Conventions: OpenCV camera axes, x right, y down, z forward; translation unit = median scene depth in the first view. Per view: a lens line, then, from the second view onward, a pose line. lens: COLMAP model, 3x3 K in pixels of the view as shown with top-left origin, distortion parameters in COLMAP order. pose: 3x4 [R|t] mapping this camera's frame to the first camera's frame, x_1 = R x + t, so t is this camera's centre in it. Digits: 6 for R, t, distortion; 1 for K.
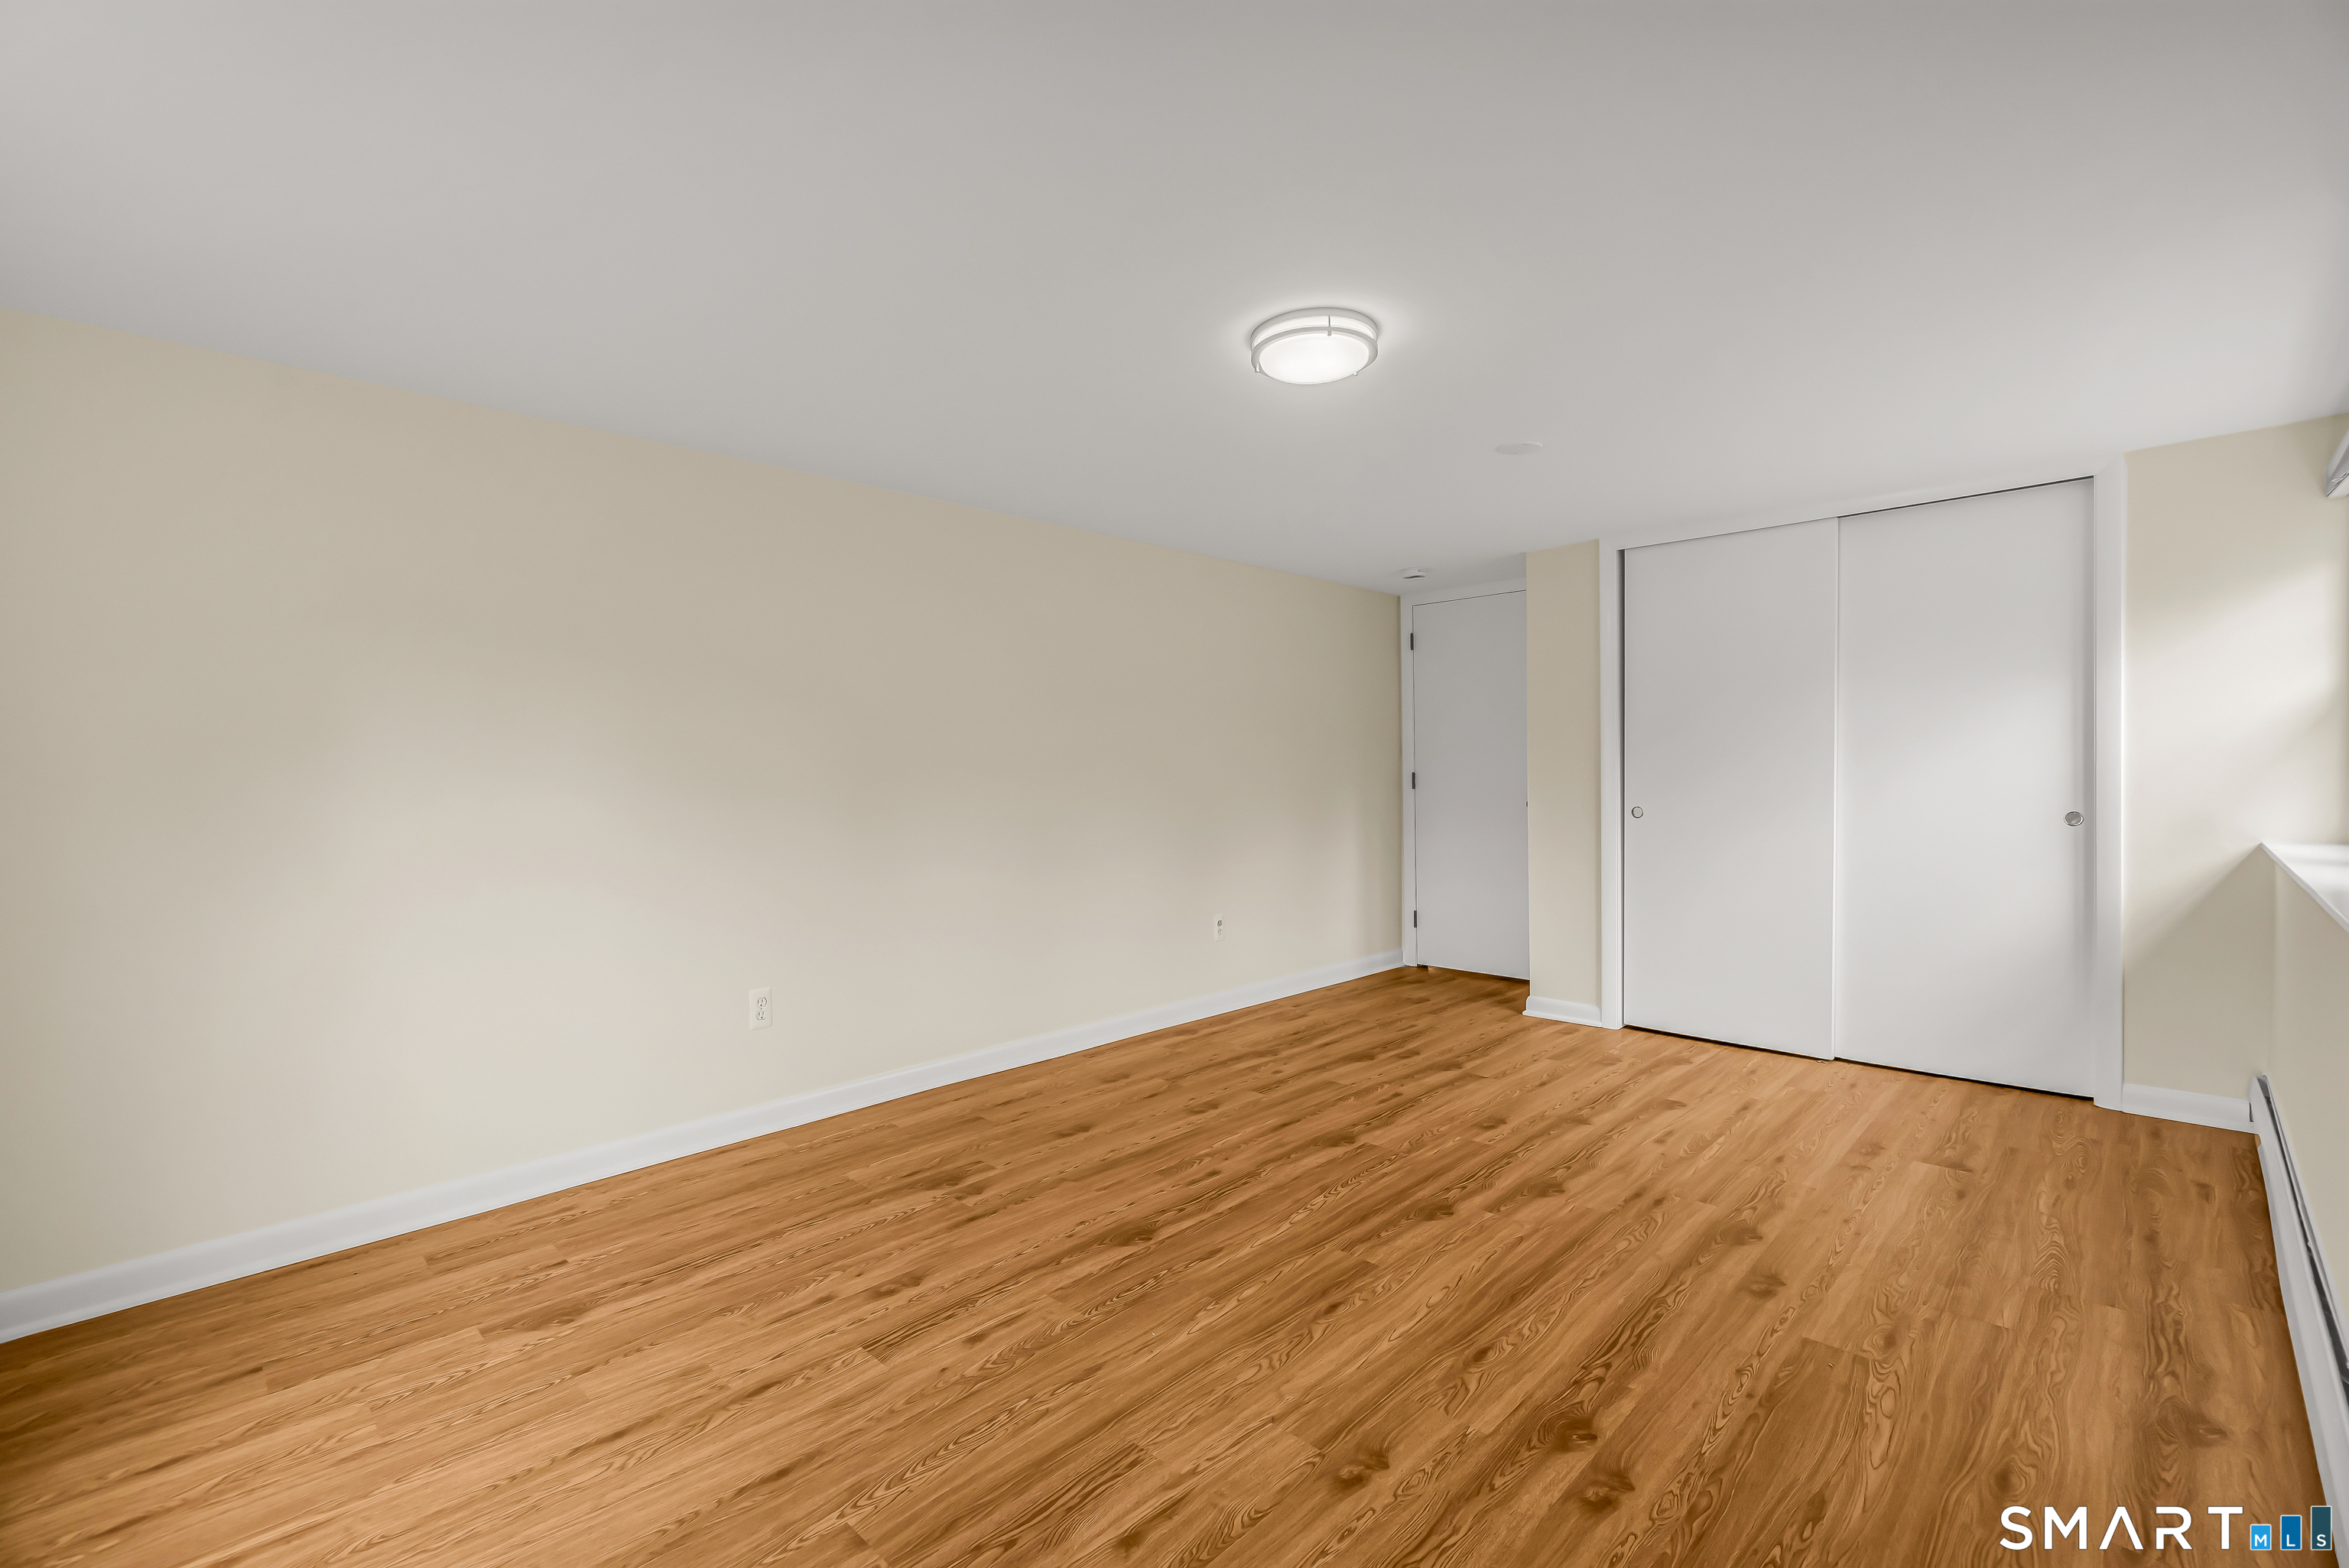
lens RADIAL K [[1039.6, 0, 1168.0], [0, 1039.6, 777.9], [0, 0, 1]] dist [-0.004392, 0.000150]
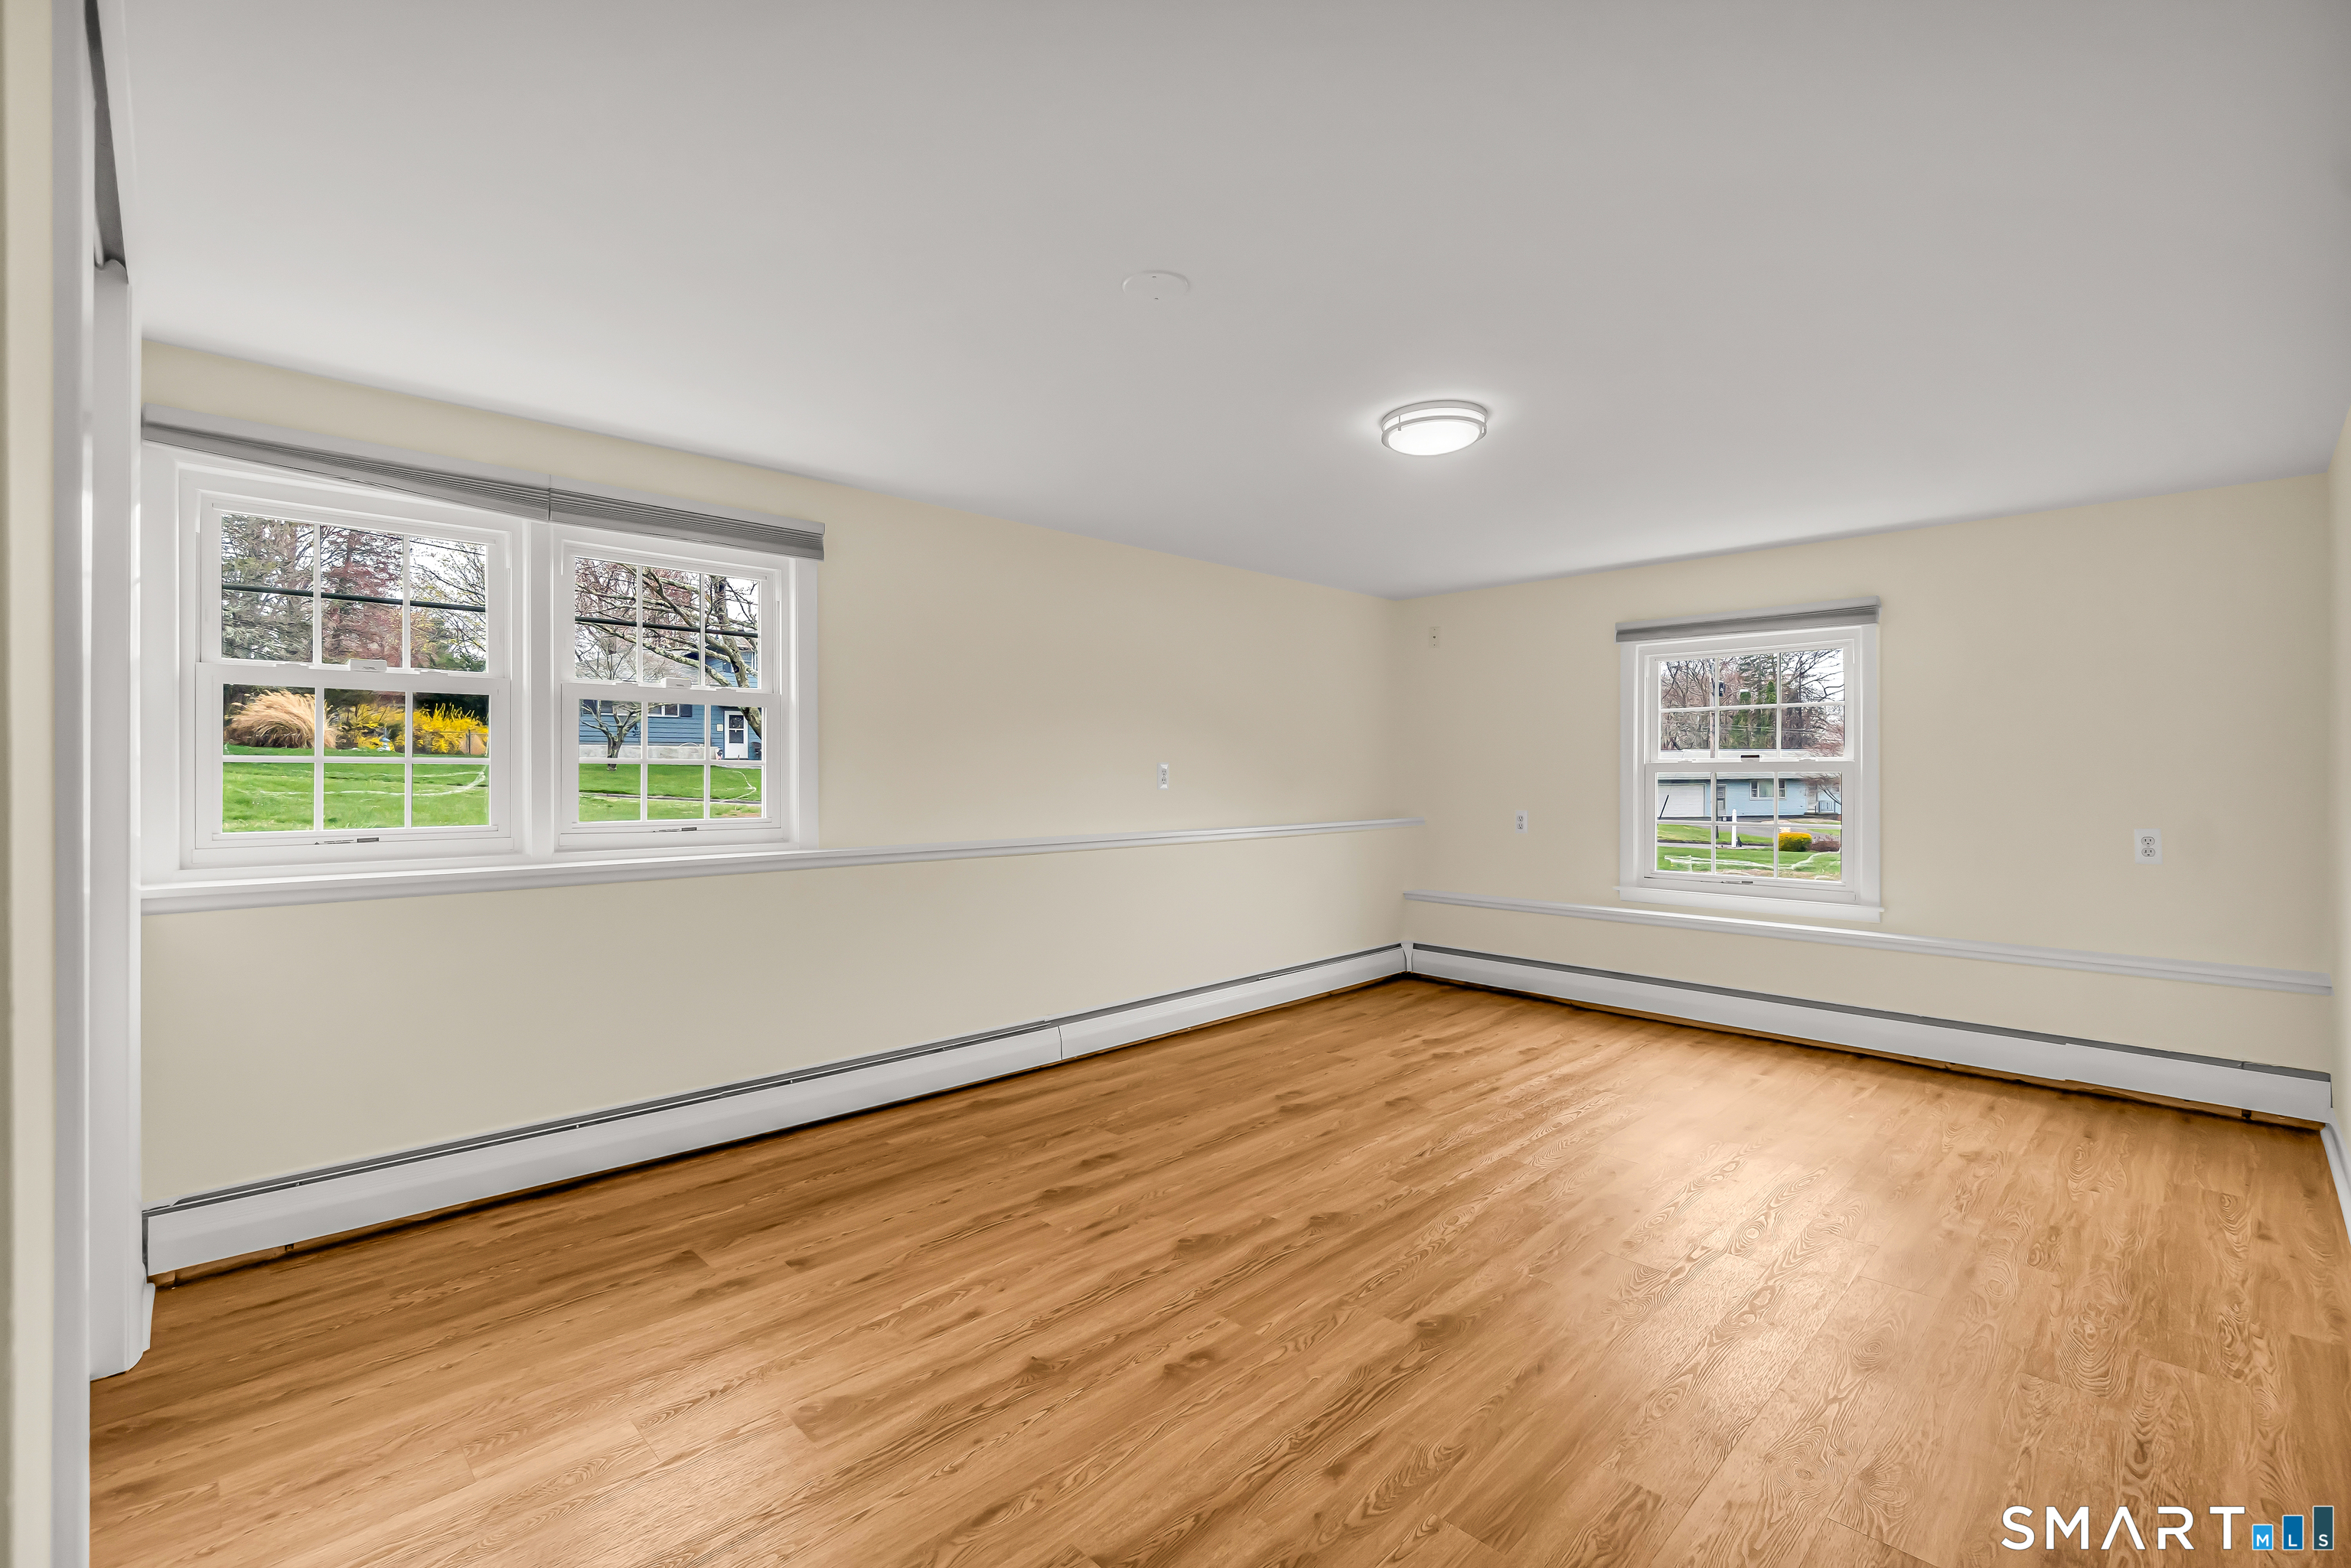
lens RADIAL K [[1040.5, 0, 1176.5], [0, 1040.5, 774.7], [0, 0, 1]] dist [-0.004392, 0.000150]
pose [[-0.999815, 0.011654, 0.015312, 0.347337], [0.011822, 0.999870, 0.010944, -0.017080], [-0.015183, 0.011123, -0.999823, 1.809679]]
